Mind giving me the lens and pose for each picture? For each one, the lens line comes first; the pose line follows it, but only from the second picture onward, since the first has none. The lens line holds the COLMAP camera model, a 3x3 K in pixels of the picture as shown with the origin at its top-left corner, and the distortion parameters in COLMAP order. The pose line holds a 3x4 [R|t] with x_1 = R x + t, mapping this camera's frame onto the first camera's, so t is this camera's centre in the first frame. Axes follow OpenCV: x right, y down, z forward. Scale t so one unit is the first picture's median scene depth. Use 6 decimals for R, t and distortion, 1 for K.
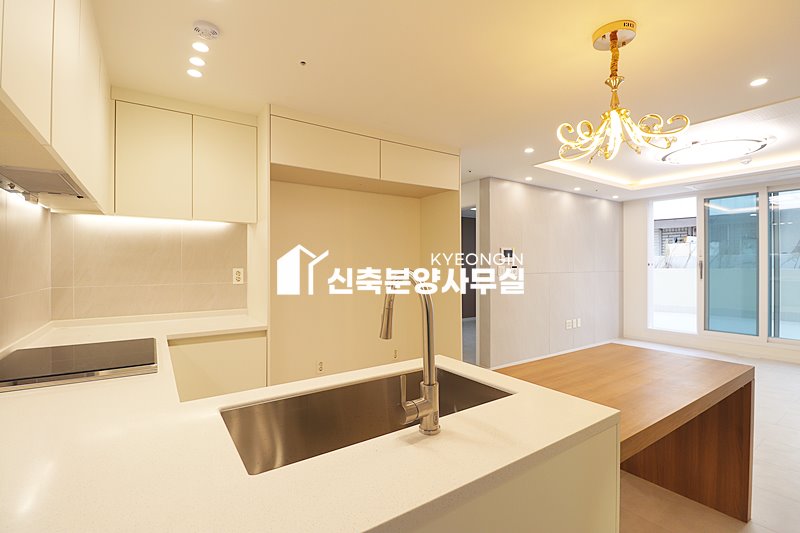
lens RADIAL K [[368.0, 0, 402.5], [0, 368.0, 261.4], [0, 0, 1]] dist [-0.001552, -0.013278]
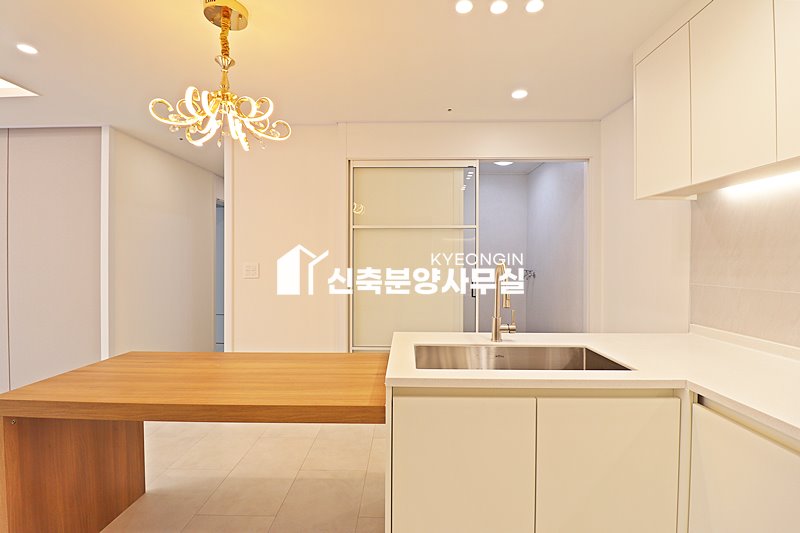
lens RADIAL K [[368.0, 0, 402.5], [0, 368.0, 261.4], [0, 0, 1]] dist [-0.001552, -0.013278]
pose [[-0.820980, -0.004632, 0.570938, -0.107442], [-0.005799, 0.999983, -0.000225, 0.006647], [-0.570927, -0.003495, -0.820993, 0.497894]]
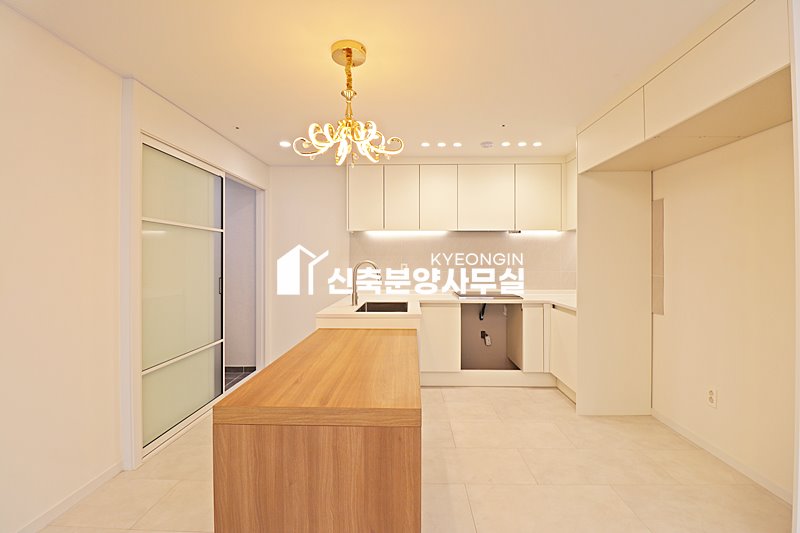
lens RADIAL K [[368.0, 0, 402.5], [0, 368.0, 261.4], [0, 0, 1]] dist [-0.001552, -0.013278]
pose [[-0.582405, 0.001842, -0.812897, 0.462818], [0.007326, 0.999969, -0.002983, 0.008644], [0.812866, -0.007692, -0.582400, 0.588854]]
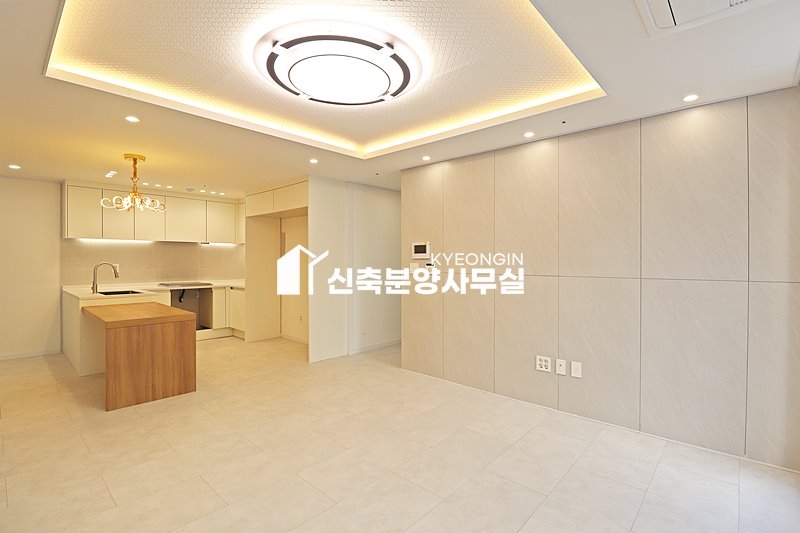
lens RADIAL K [[371.7, 0, 405.0], [0, 371.7, 263.0], [0, 0, 1]] dist [-0.004575, -0.014696]
pose [[0.236838, 0.007587, -0.971520, 1.036558], [0.005251, 0.999945, 0.009088, 0.003066], [0.971535, -0.007254, 0.236785, 0.678447]]
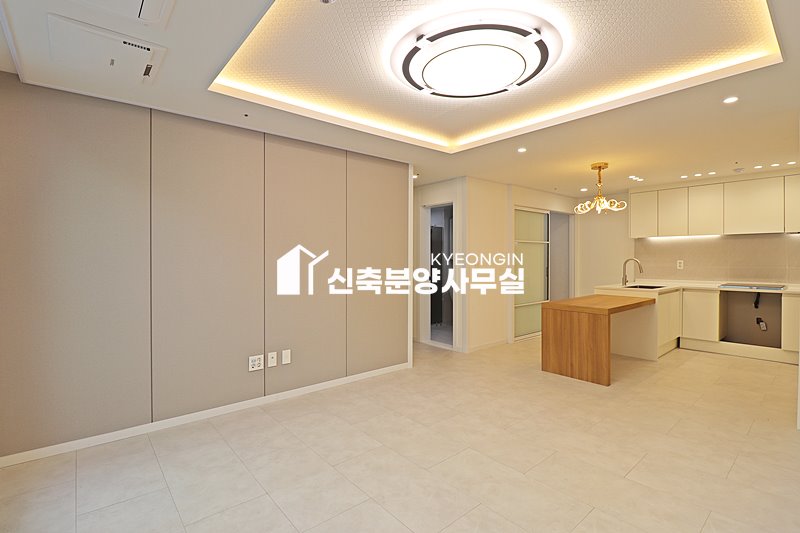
lens RADIAL K [[375.9, 0, 401.9], [0, 375.9, 261.1], [0, 0, 1]] dist [-0.000722, -0.016088]
pose [[-0.994605, 0.004225, -0.103649, 0.725309], [0.004354, 0.999990, -0.001023, 0.011030], [0.103644, -0.001468, -0.994613, 1.127012]]
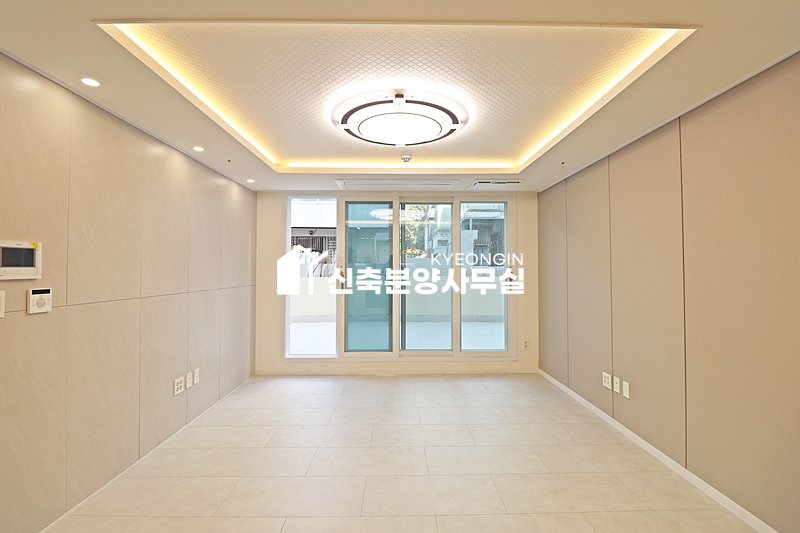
lens RADIAL K [[368.0, 0, 402.5], [0, 368.0, 261.4], [0, 0, 1]] dist [-0.001552, -0.013278]
pose [[0.551019, 0.020340, 0.834245, 0.176801], [-0.006575, 0.999778, -0.020033, -0.010995], [-0.834467, 0.005553, 0.551030, 0.423626]]
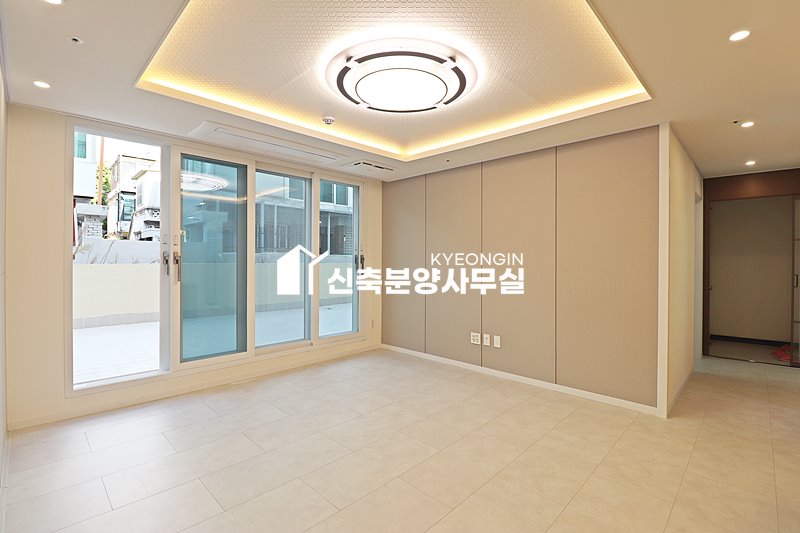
lens RADIAL K [[368.0, 0, 402.5], [0, 368.0, 261.4], [0, 0, 1]] dist [-0.001552, -0.013278]
pose [[-0.197365, -0.003104, 0.980325, 0.141577], [-0.010130, 0.999948, 0.001127, 0.010310], [-0.980278, -0.009709, -0.197386, 0.798054]]
